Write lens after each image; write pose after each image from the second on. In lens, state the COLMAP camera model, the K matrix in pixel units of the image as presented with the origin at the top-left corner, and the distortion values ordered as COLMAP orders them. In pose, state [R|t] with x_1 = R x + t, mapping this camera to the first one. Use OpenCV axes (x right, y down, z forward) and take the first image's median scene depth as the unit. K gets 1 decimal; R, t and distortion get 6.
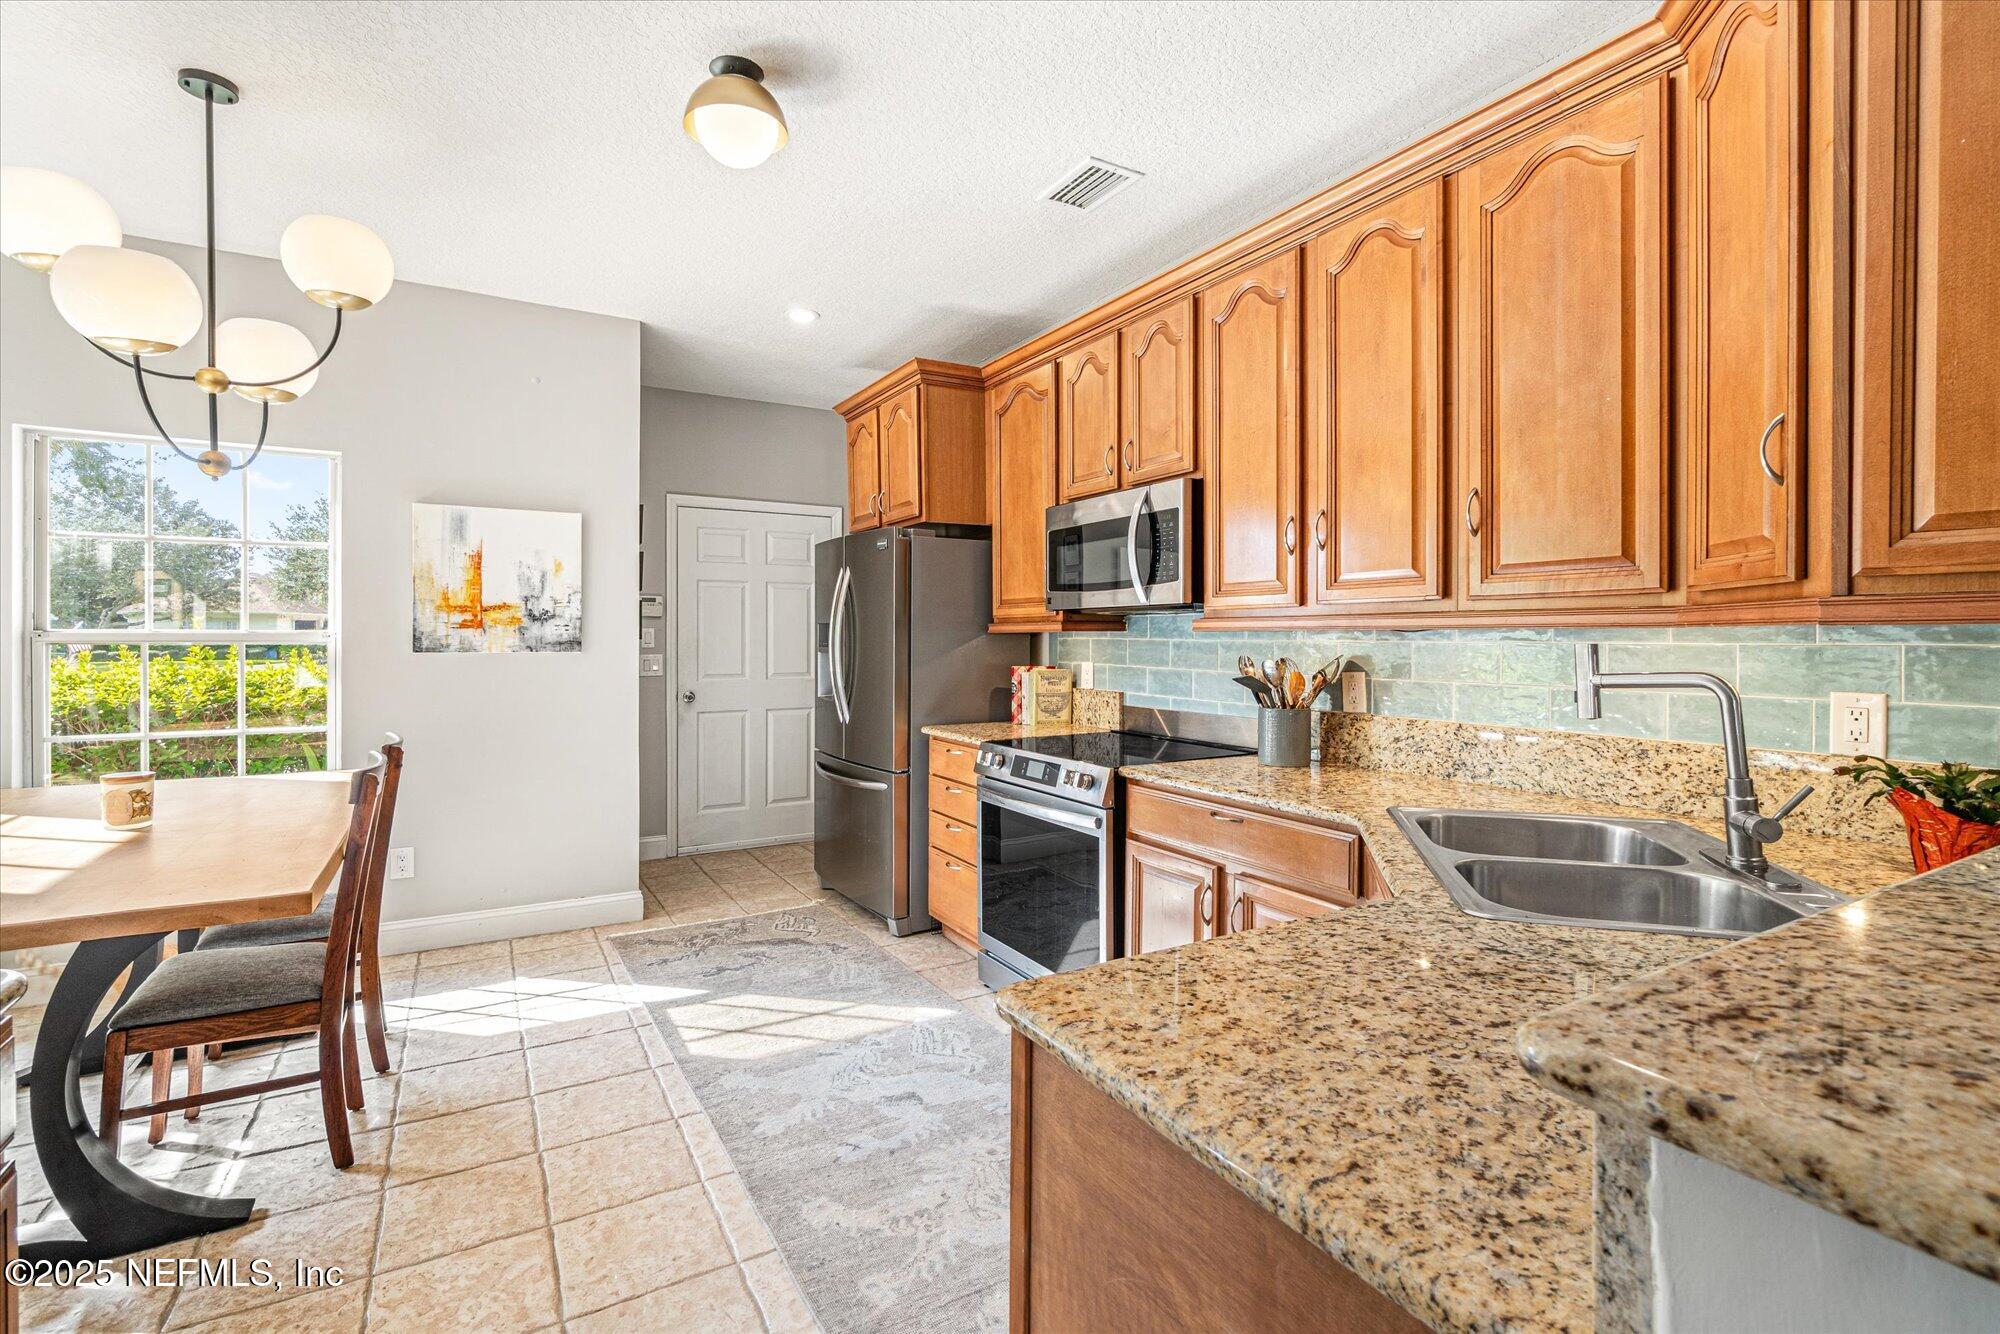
lens RADIAL K [[896.0, 0, 1008.8], [0, 896.0, 645.3], [0, 0, 1]] dist [-0.008289, 0.000965]
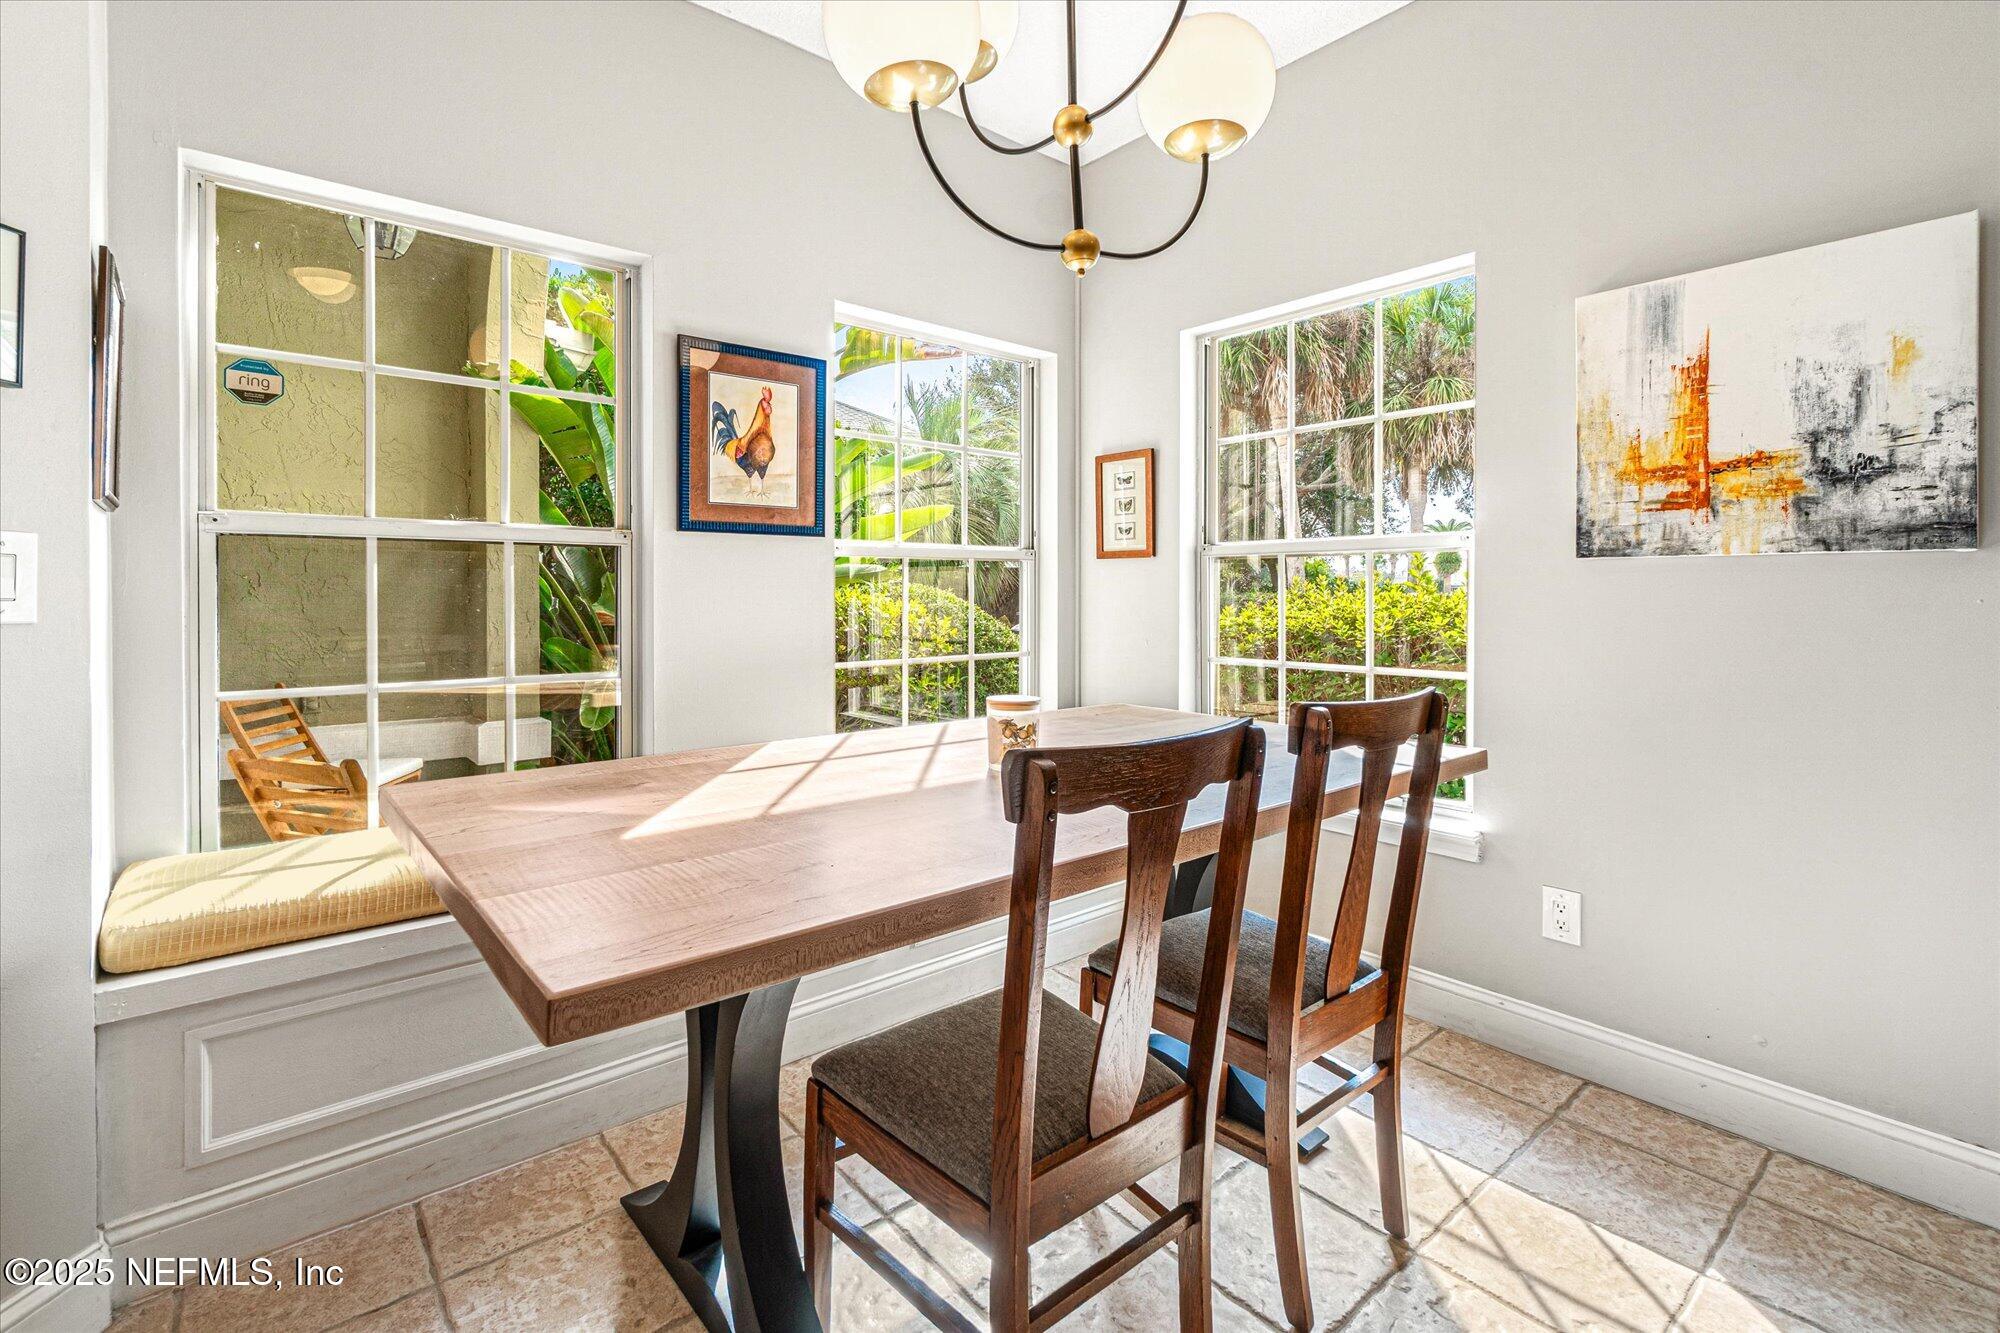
lens RADIAL K [[896.0, 0, 981.0], [0, 896.0, 601.4], [0, 0, 1]] dist [-0.008289, 0.000965]
pose [[0.139241, 0.003584, -0.990252, -0.185108], [-0.010611, 0.999941, 0.002127, 0.047464], [0.990202, 0.010212, 0.139270, 0.658562]]
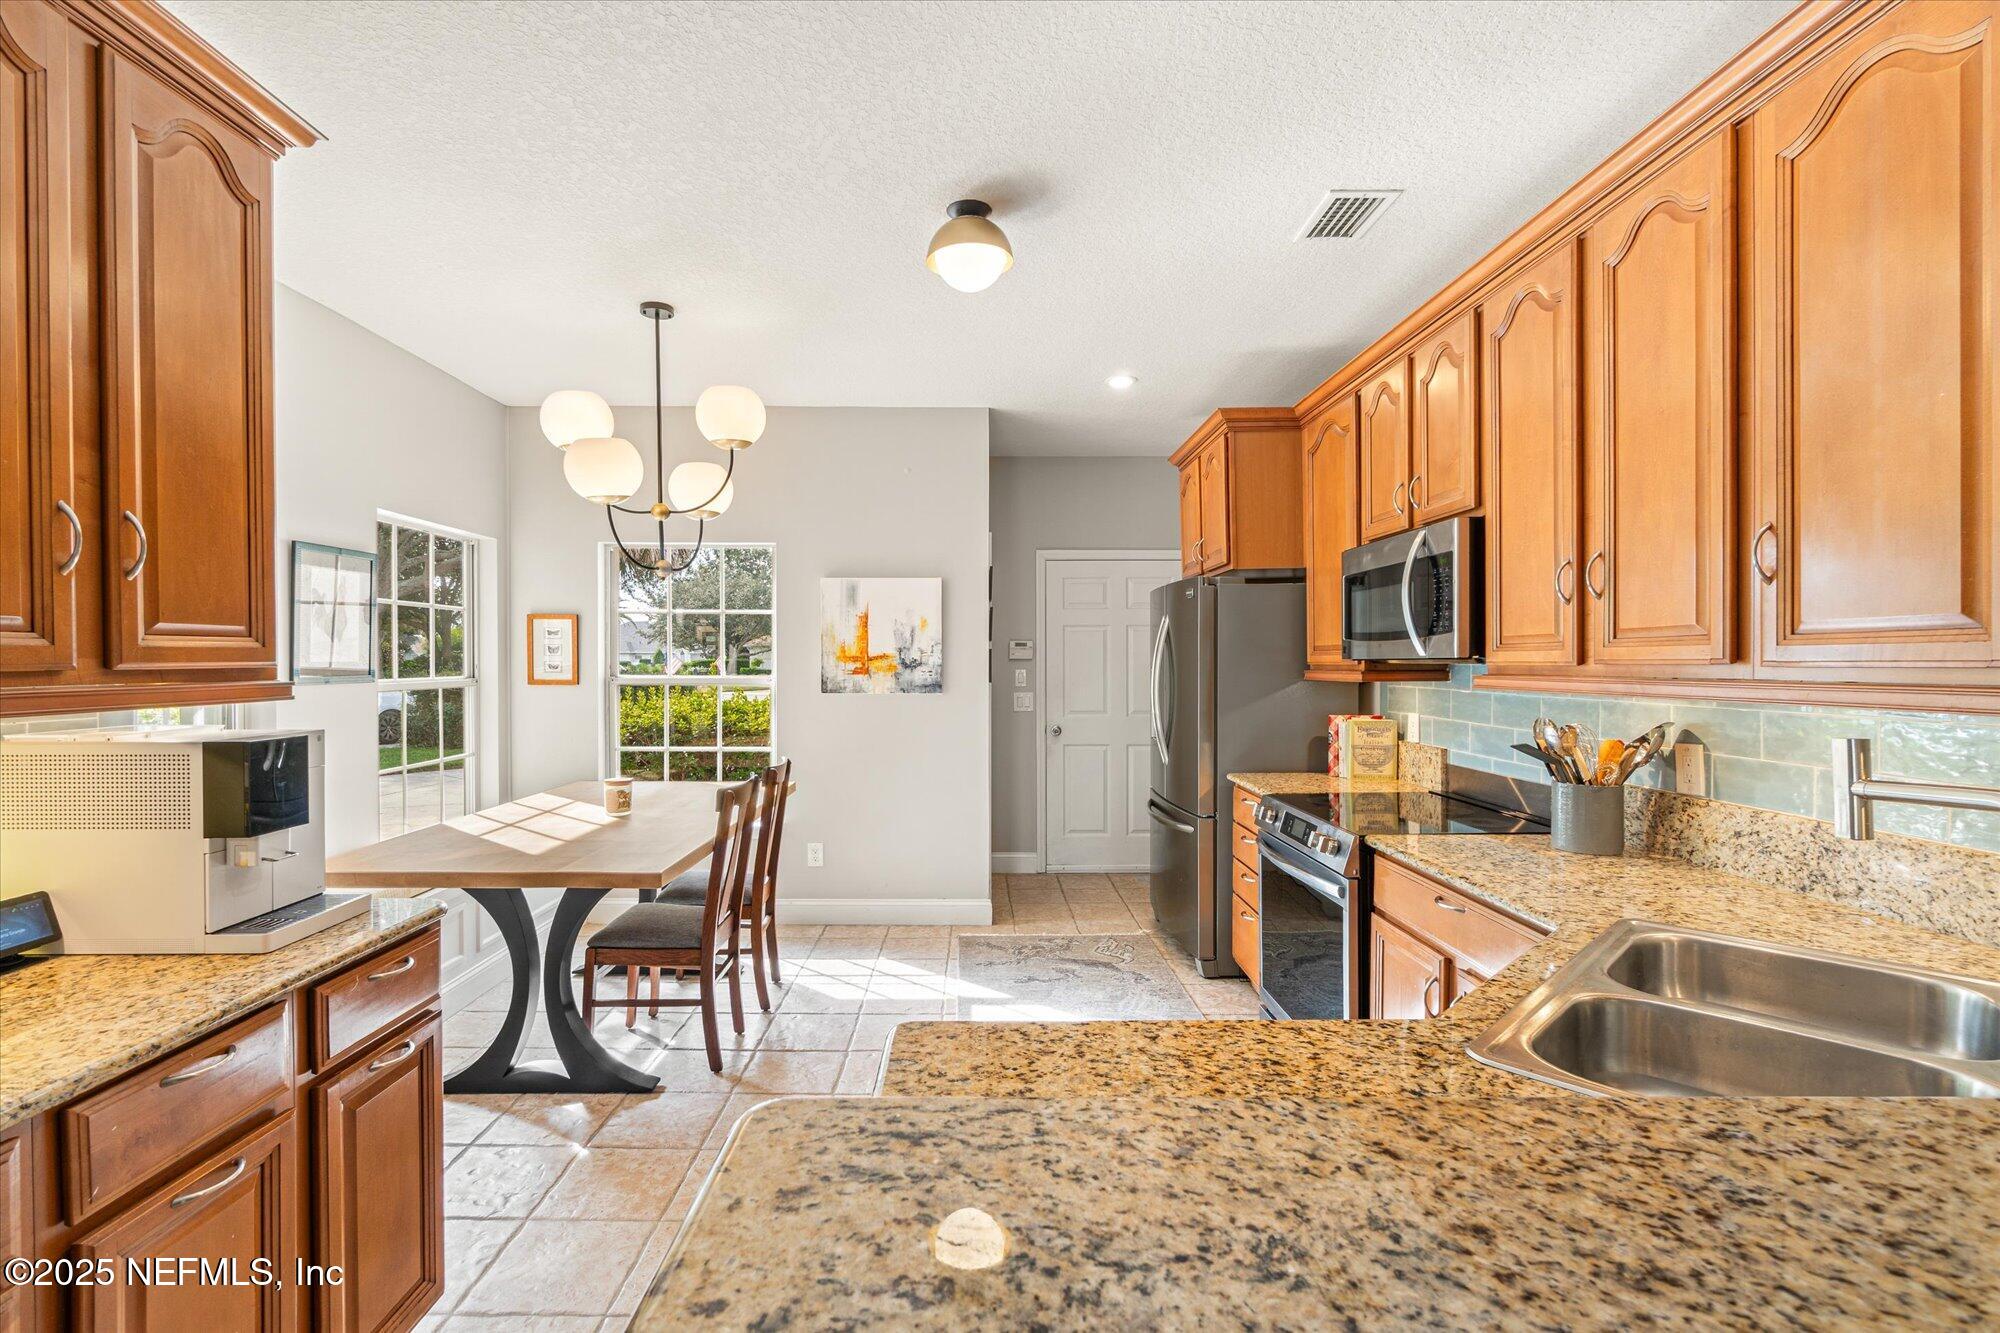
lens RADIAL K [[896.0, 0, 1003.6], [0, 896.0, 674.4], [0, 0, 1]] dist [-0.008289, 0.000965]
pose [[0.870231, 0.006852, -0.492597, 0.242903], [-0.004566, 0.999973, 0.005842, -0.034019], [0.492623, -0.002835, 0.870238, 0.003270]]
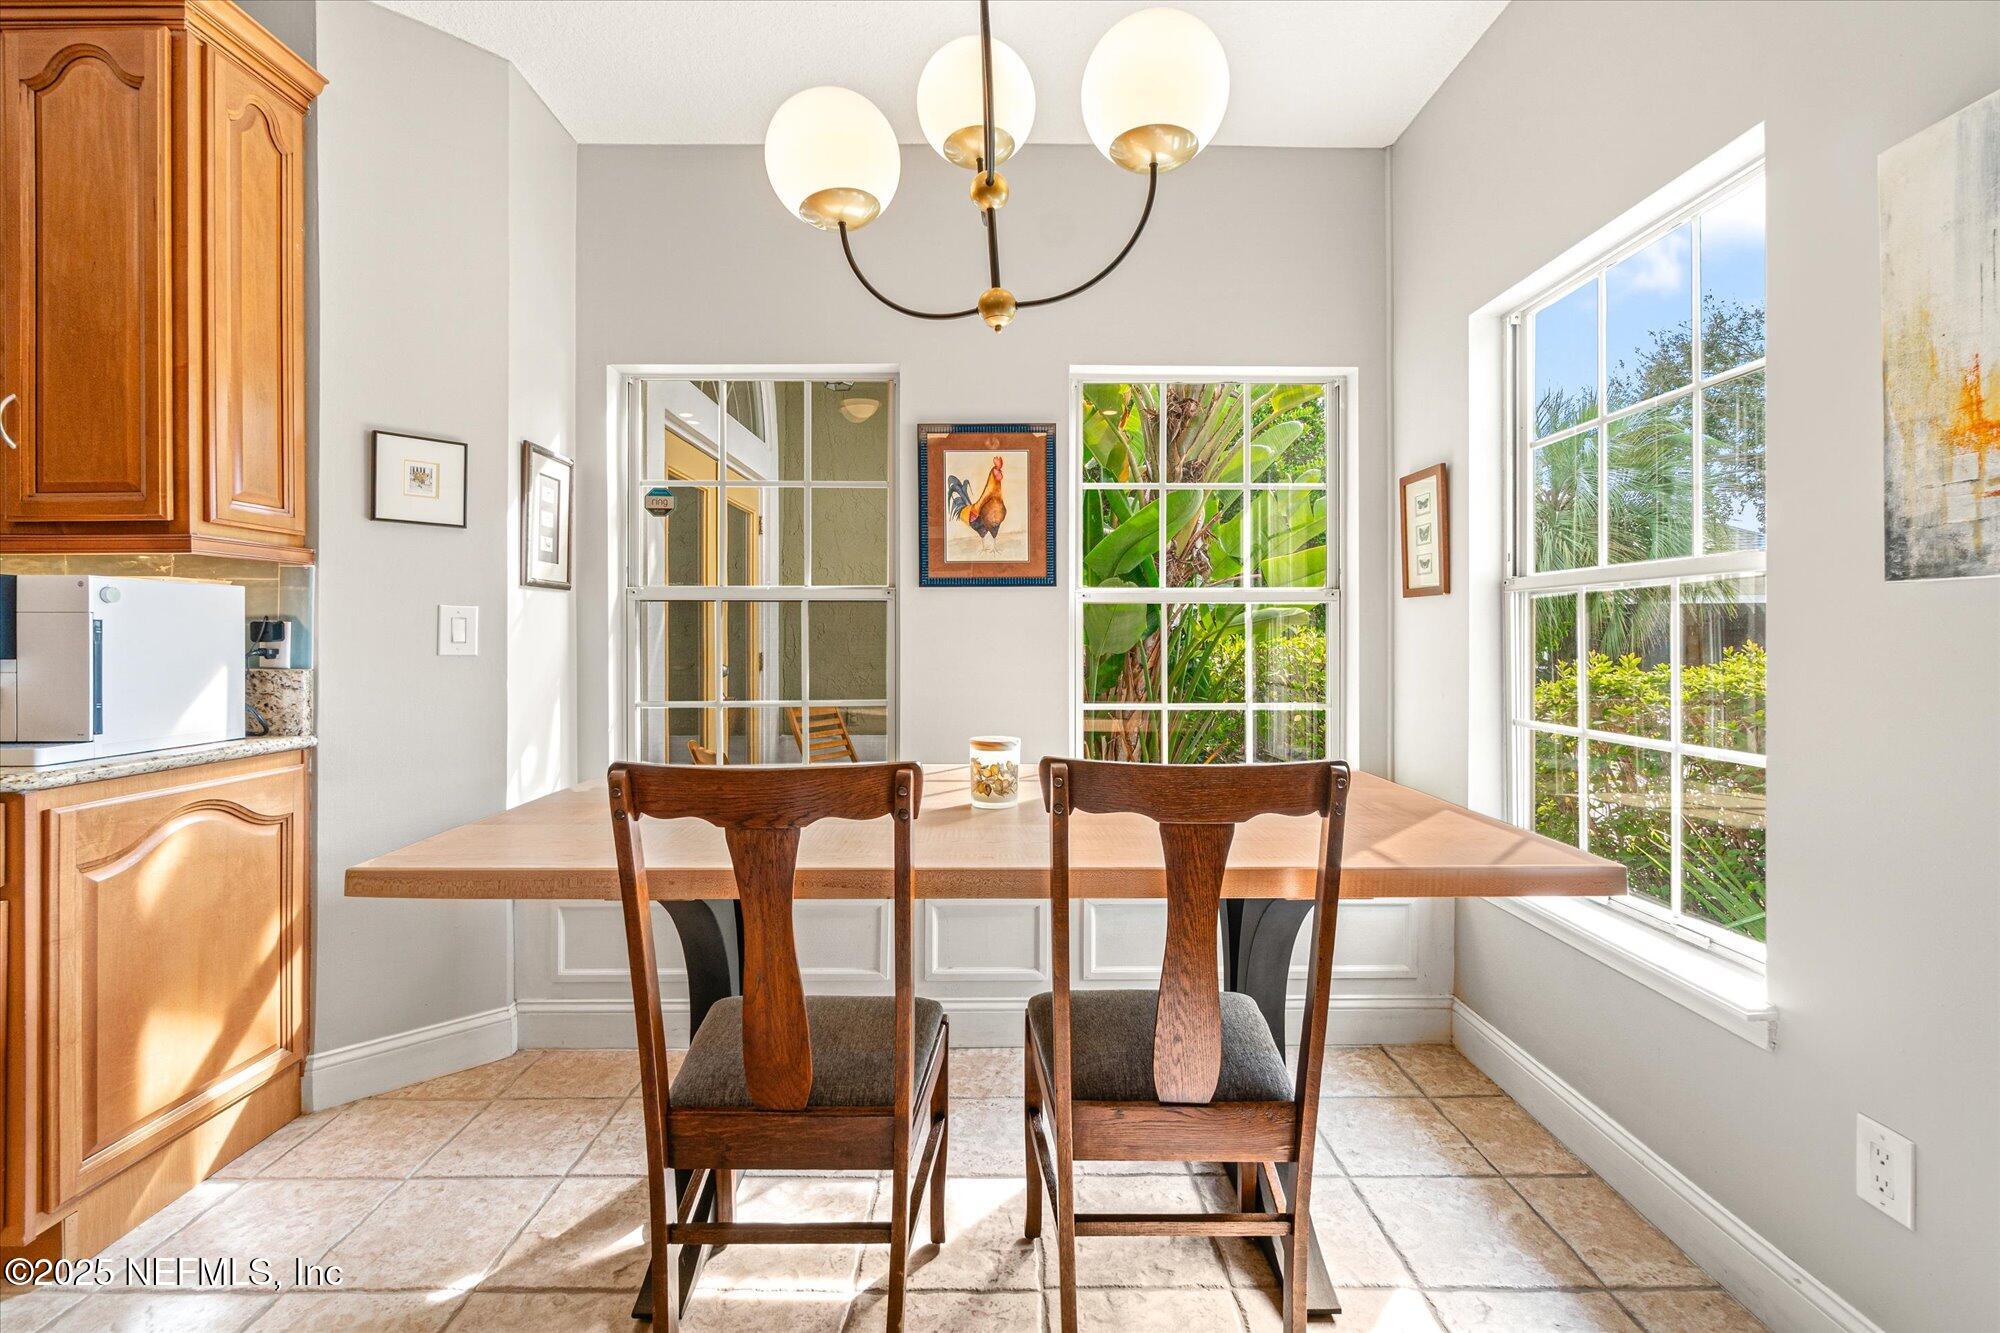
lens RADIAL K [[896.0, 0, 1017.2], [0, 896.0, 640.3], [0, 0, 1]] dist [-0.008289, 0.000965]
pose [[-0.512315, -0.001083, -0.858797, -0.238769], [-0.011159, 0.999923, 0.005396, 0.040388], [0.858725, 0.012348, -0.512288, 1.080614]]
